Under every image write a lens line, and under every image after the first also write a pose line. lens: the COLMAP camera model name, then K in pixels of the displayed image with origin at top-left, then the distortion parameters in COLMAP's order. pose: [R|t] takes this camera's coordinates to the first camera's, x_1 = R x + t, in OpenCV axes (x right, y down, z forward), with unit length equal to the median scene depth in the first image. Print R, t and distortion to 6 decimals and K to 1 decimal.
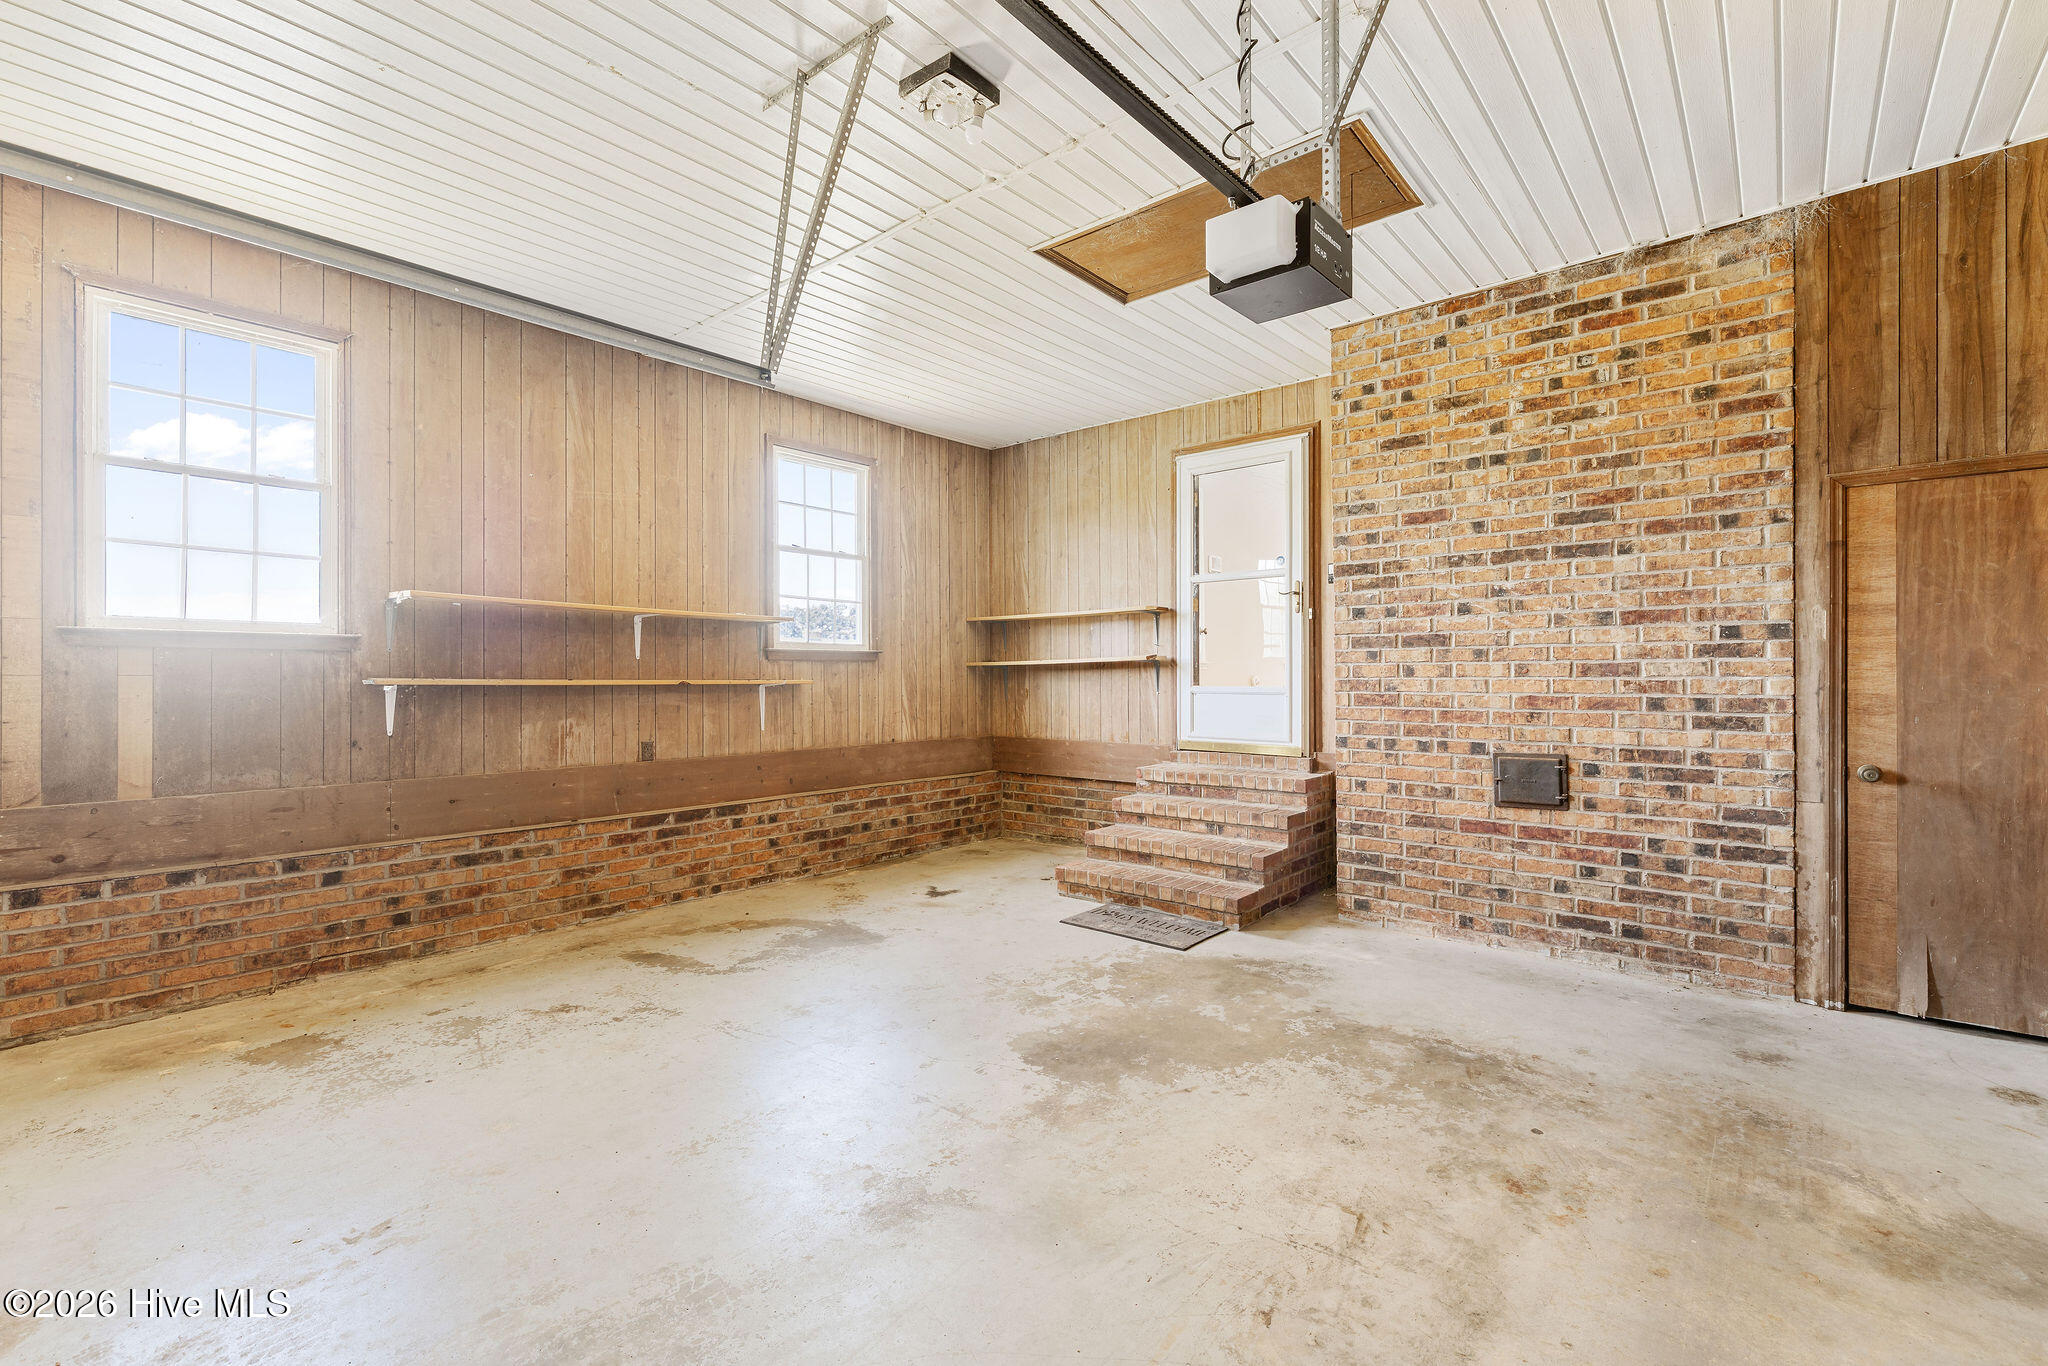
lens RADIAL K [[889.2, 0, 1026.0], [0, 889.2, 677.4], [0, 0, 1]] dist [0.002018, 0.000473]
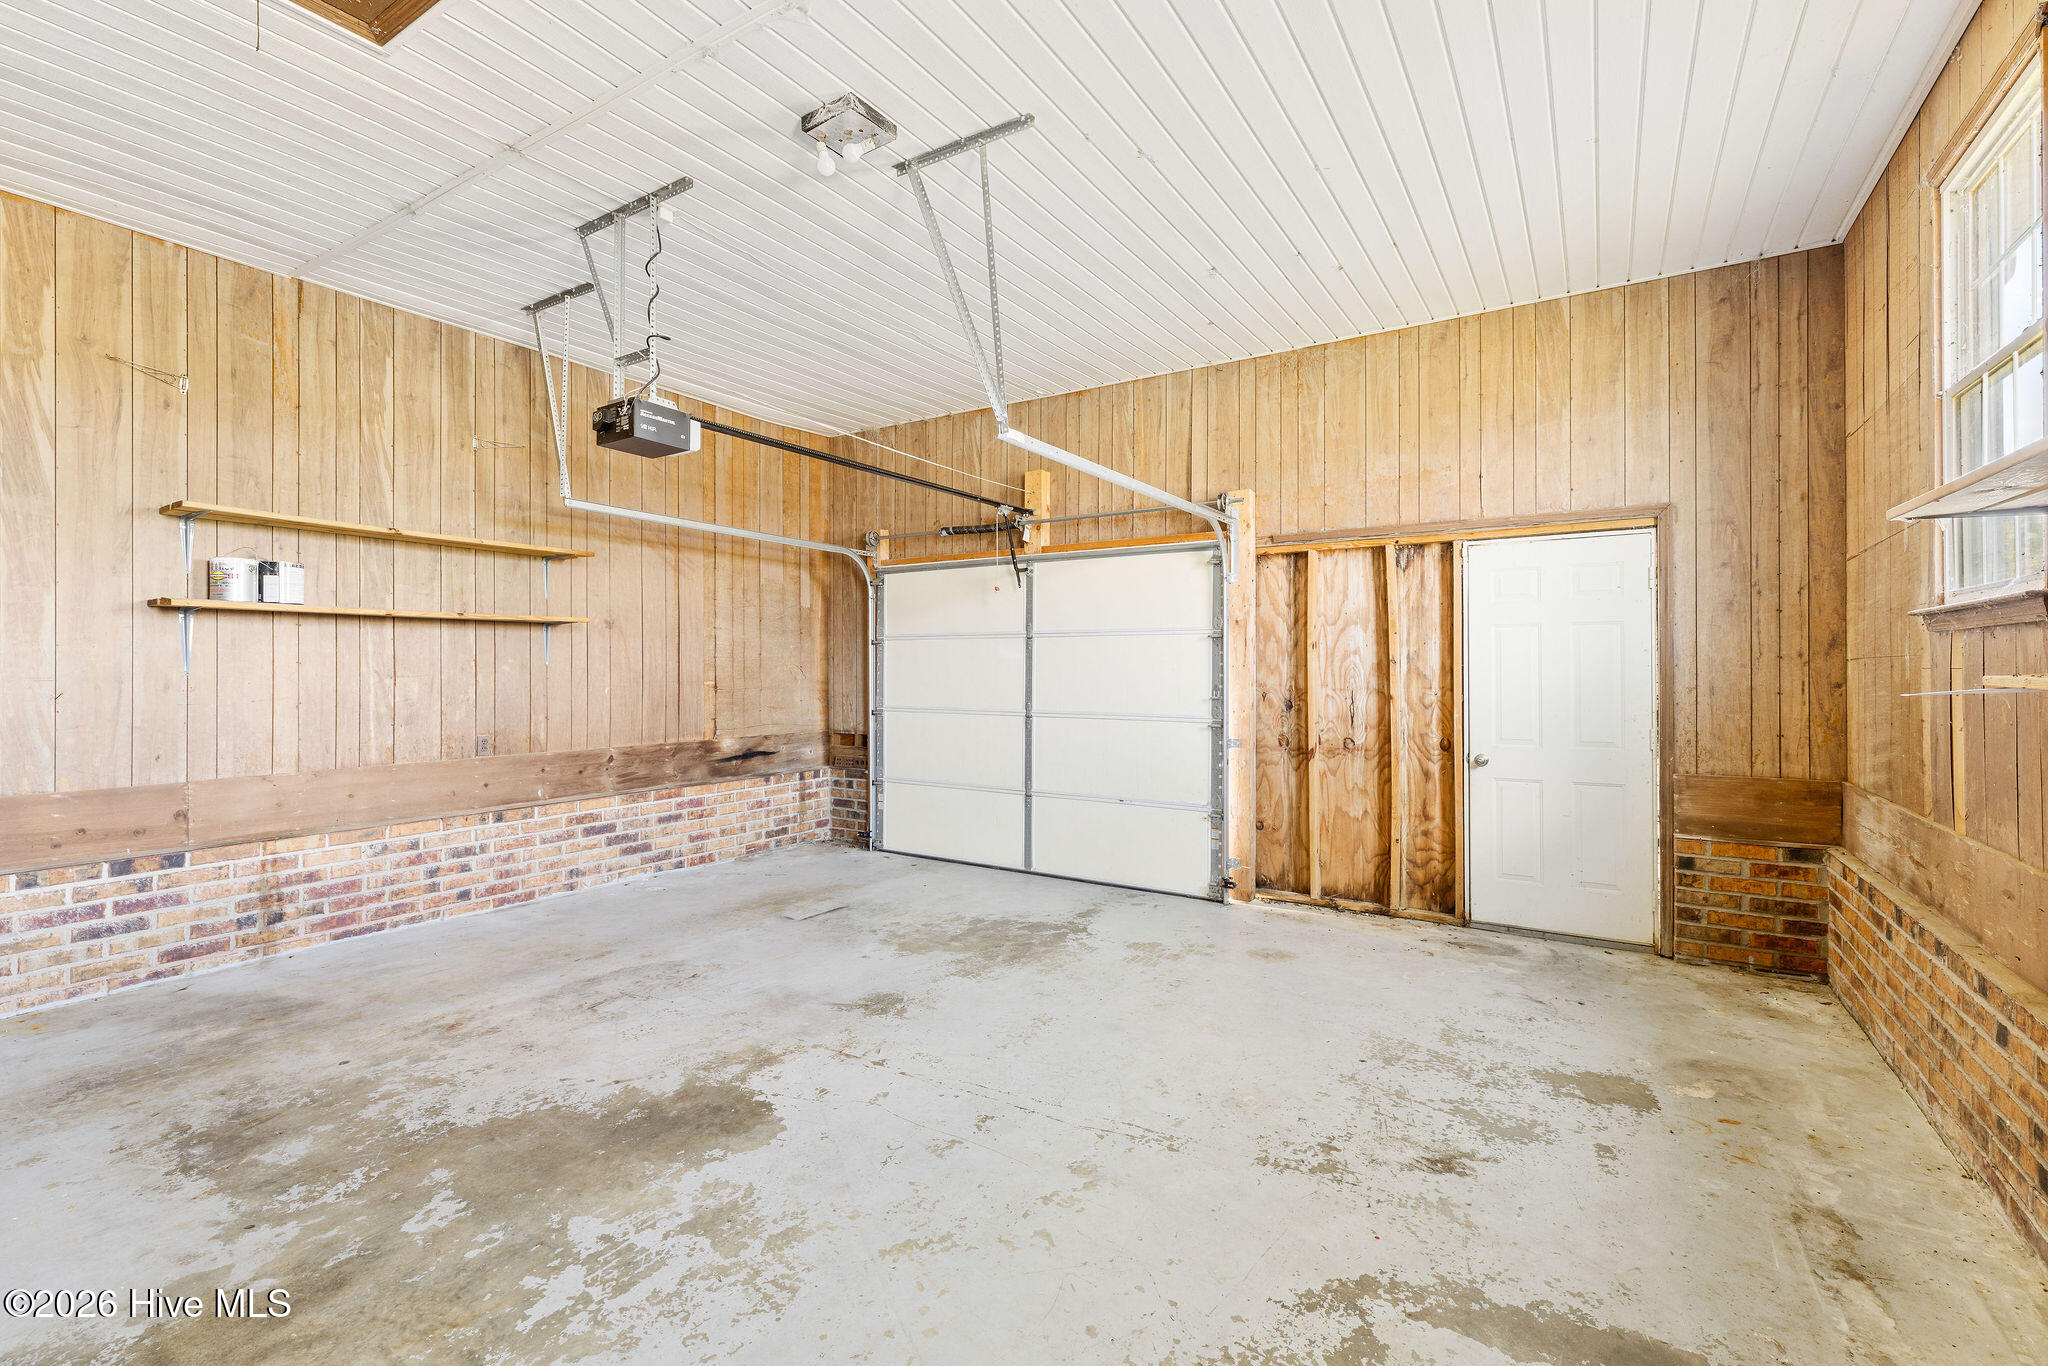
lens RADIAL K [[889.2, 0, 1024.1], [0, 889.2, 671.3], [0, 0, 1]] dist [0.002018, 0.000473]
pose [[-0.990319, 0.004128, -0.138747, -0.127588], [0.004019, 0.999991, 0.001069, -0.004953], [0.138750, 0.000501, -0.990327, 1.870313]]
